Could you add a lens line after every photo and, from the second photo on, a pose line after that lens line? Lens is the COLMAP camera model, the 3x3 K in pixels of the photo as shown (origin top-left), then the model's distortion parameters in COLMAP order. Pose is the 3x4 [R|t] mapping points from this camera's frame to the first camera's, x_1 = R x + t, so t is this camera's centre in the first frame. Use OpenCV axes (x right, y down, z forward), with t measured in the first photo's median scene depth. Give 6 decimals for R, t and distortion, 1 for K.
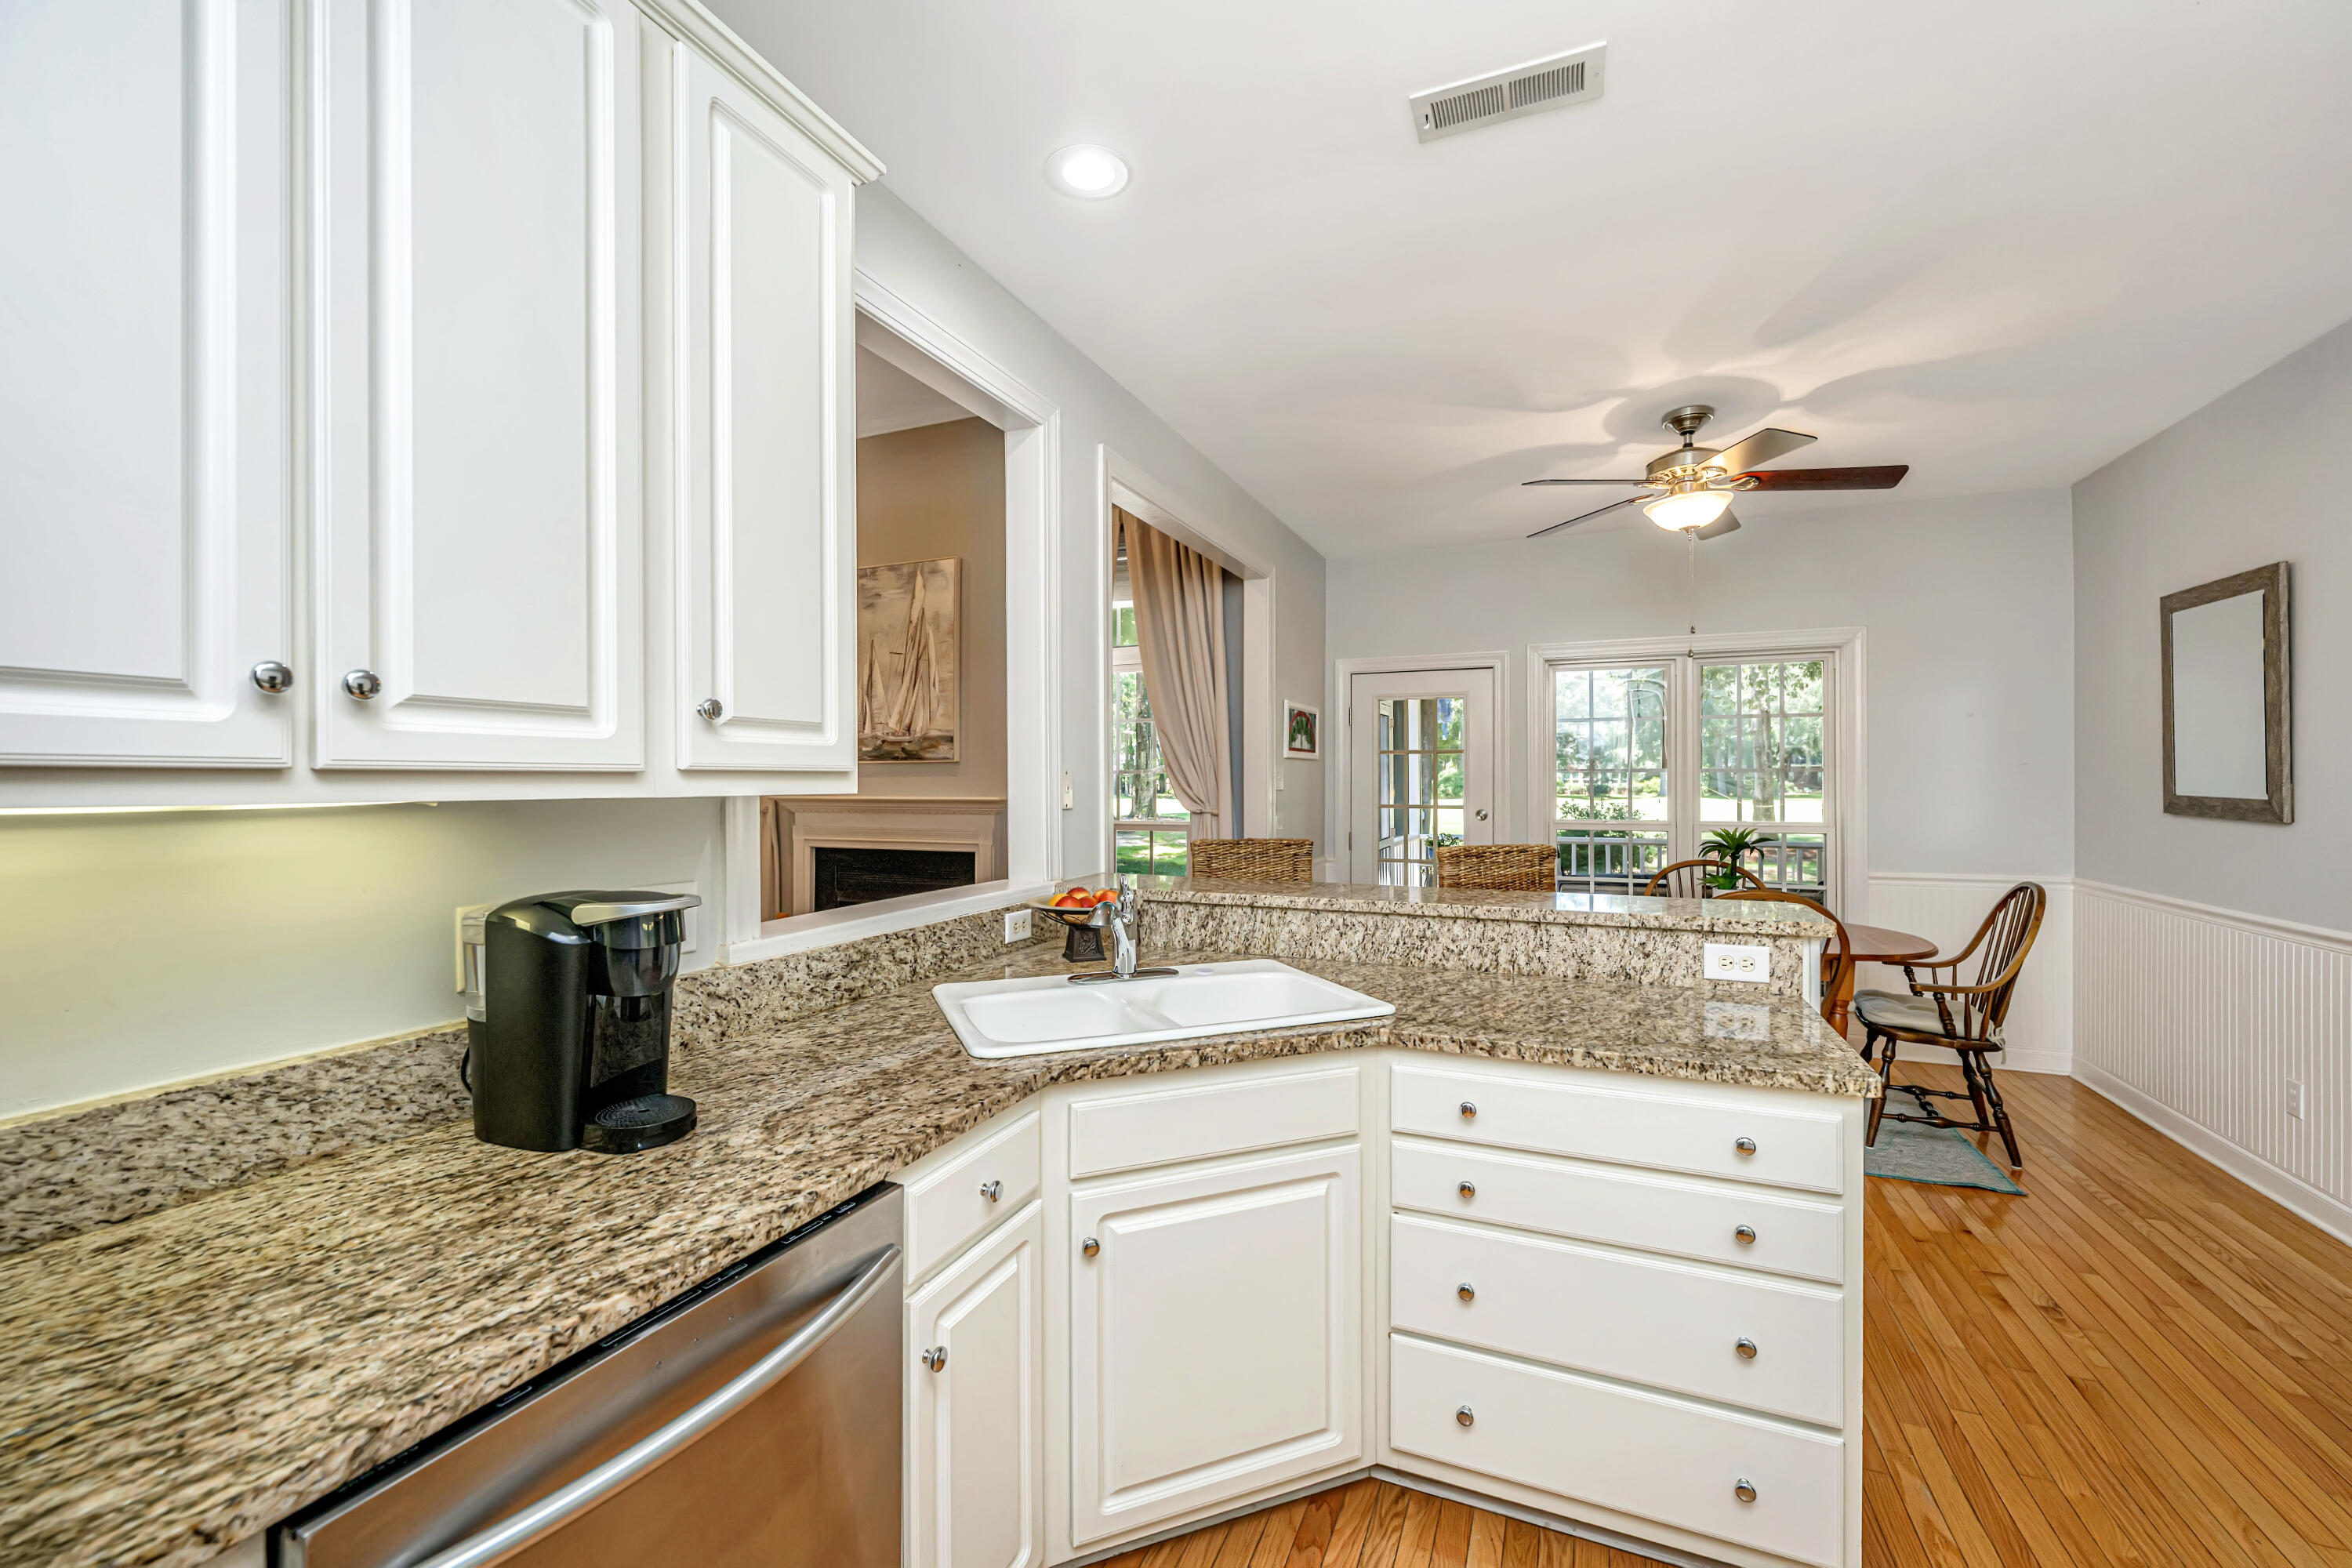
lens RADIAL K [[934.2, 0, 1172.0], [0, 934.2, 770.4], [0, 0, 1]] dist [-0.001161, 0.000484]
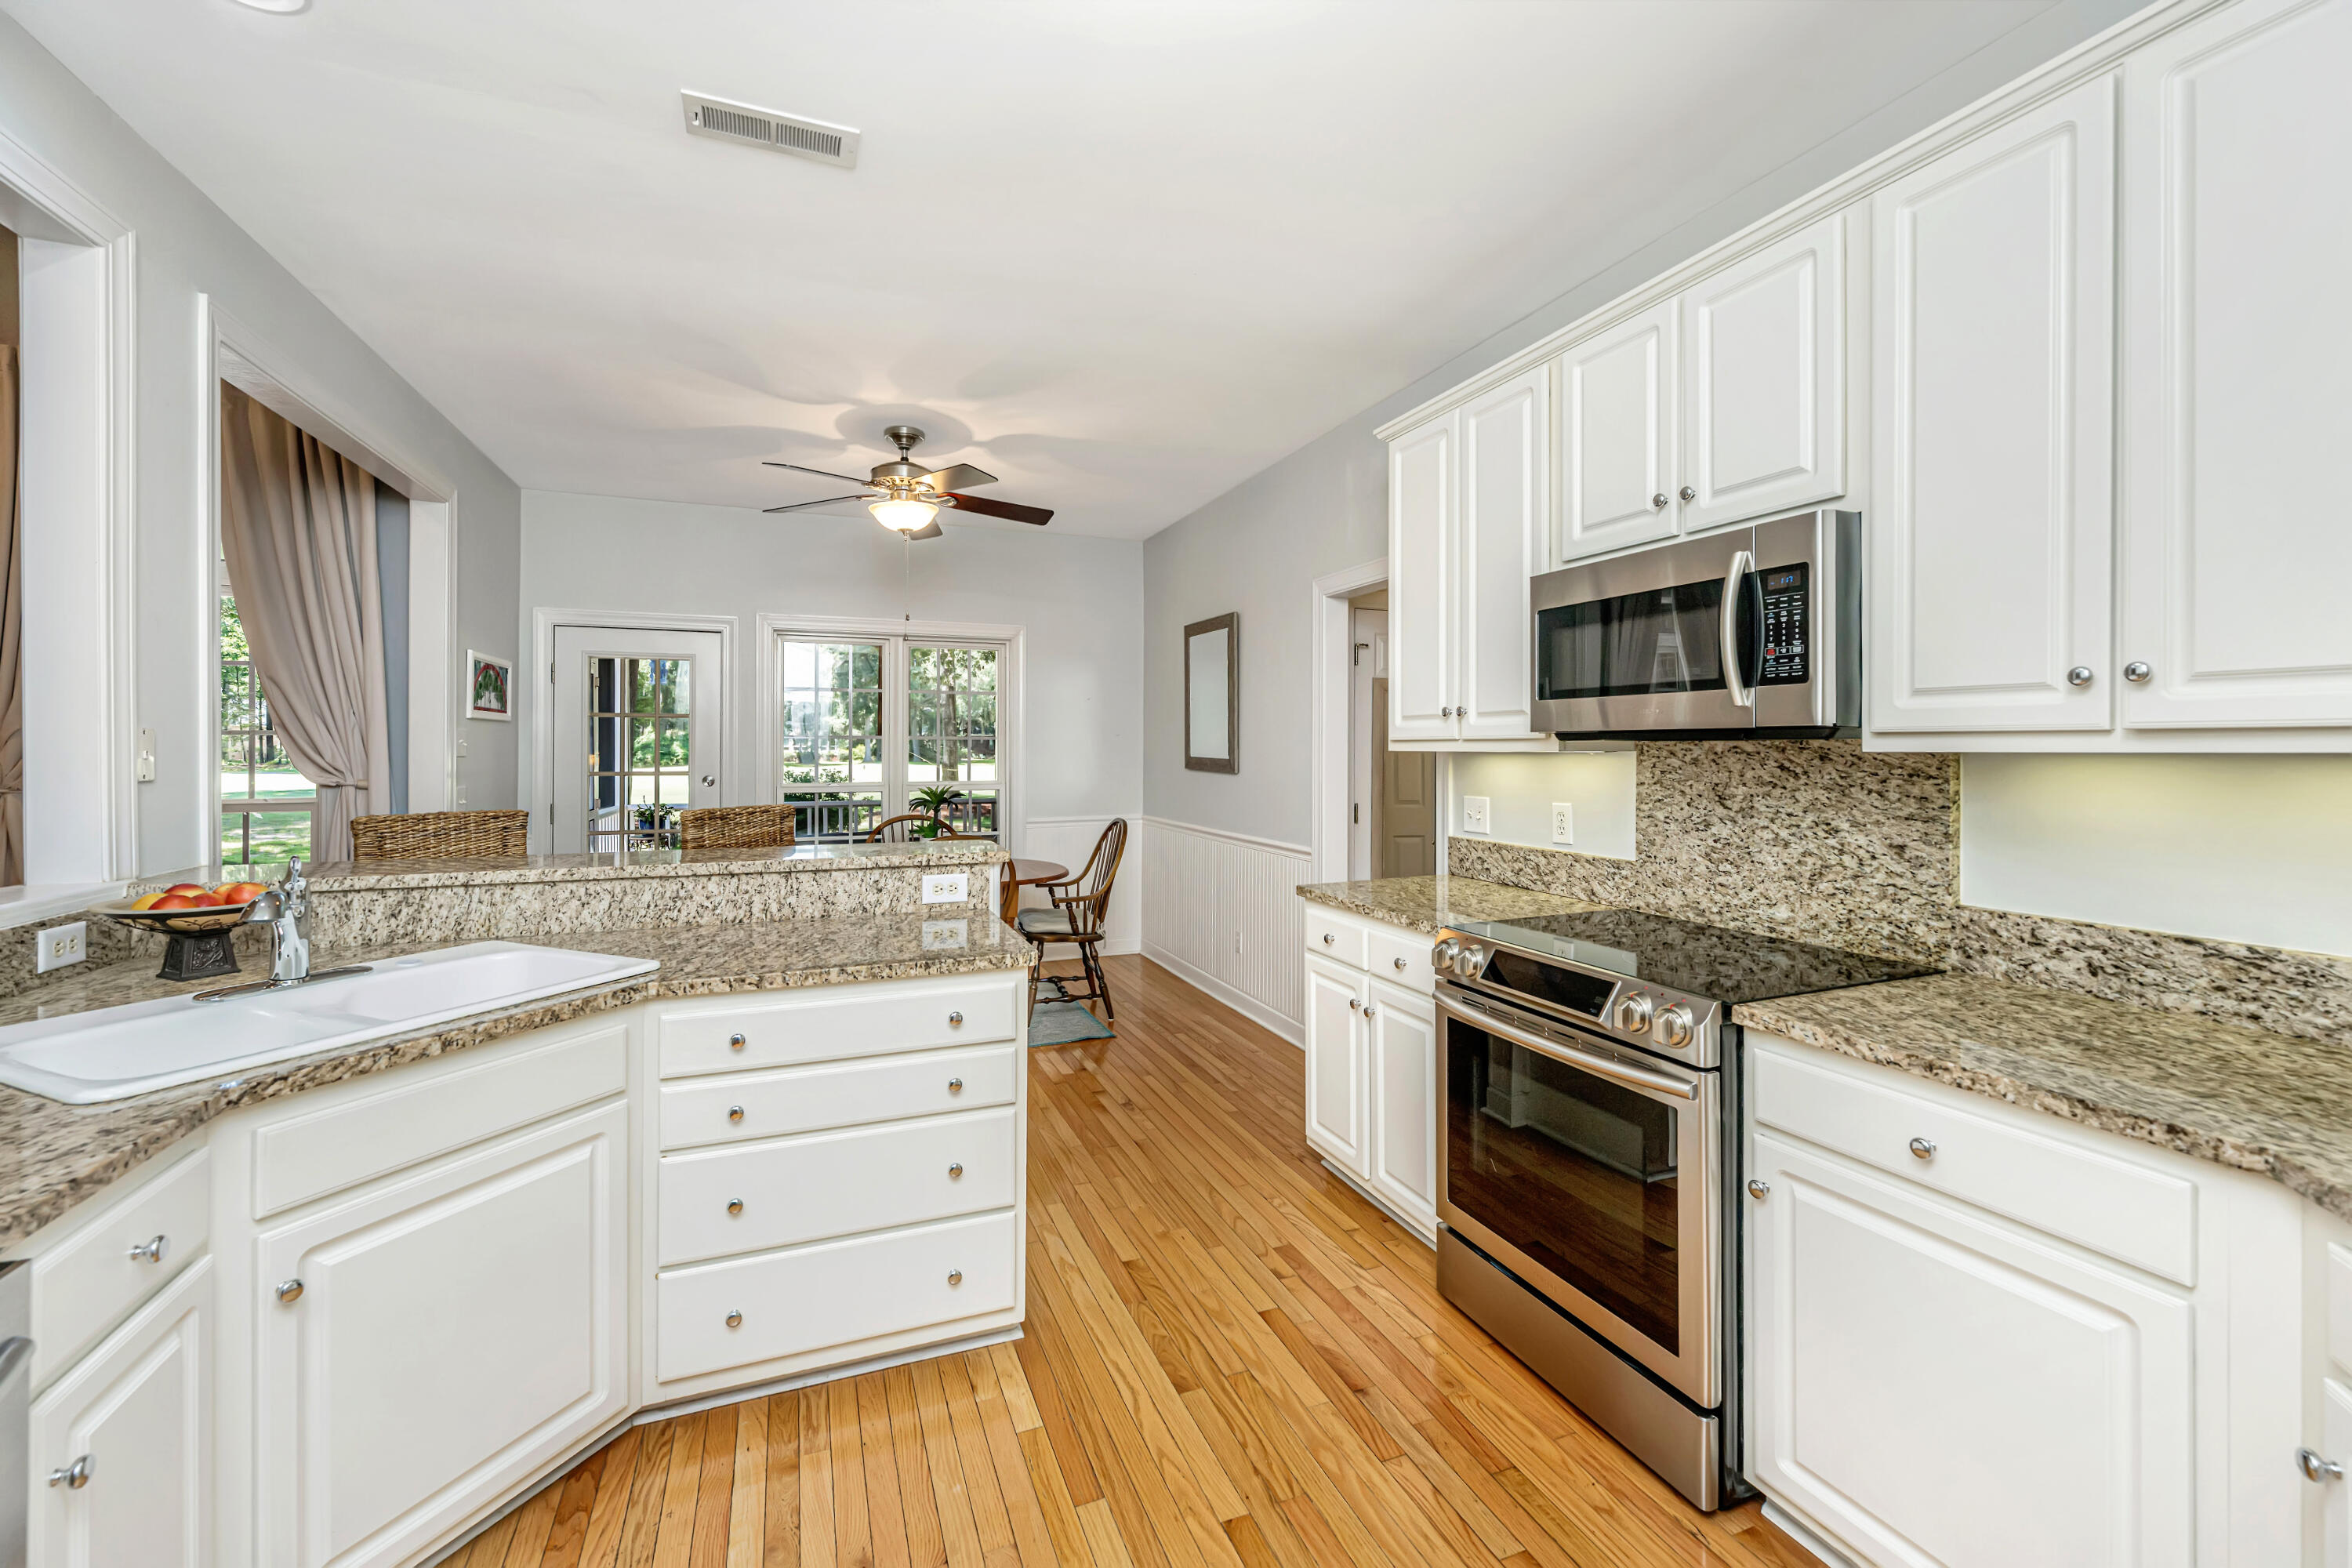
lens RADIAL K [[960.7, 0, 1181.3], [0, 960.7, 777.4], [0, 0, 1]] dist [-0.001345, 0.000003]
pose [[0.694366, -0.020371, 0.719334, -0.089138], [-0.009278, 0.999263, 0.037254, 0.002641], [-0.719563, -0.032542, 0.693665, -0.108190]]
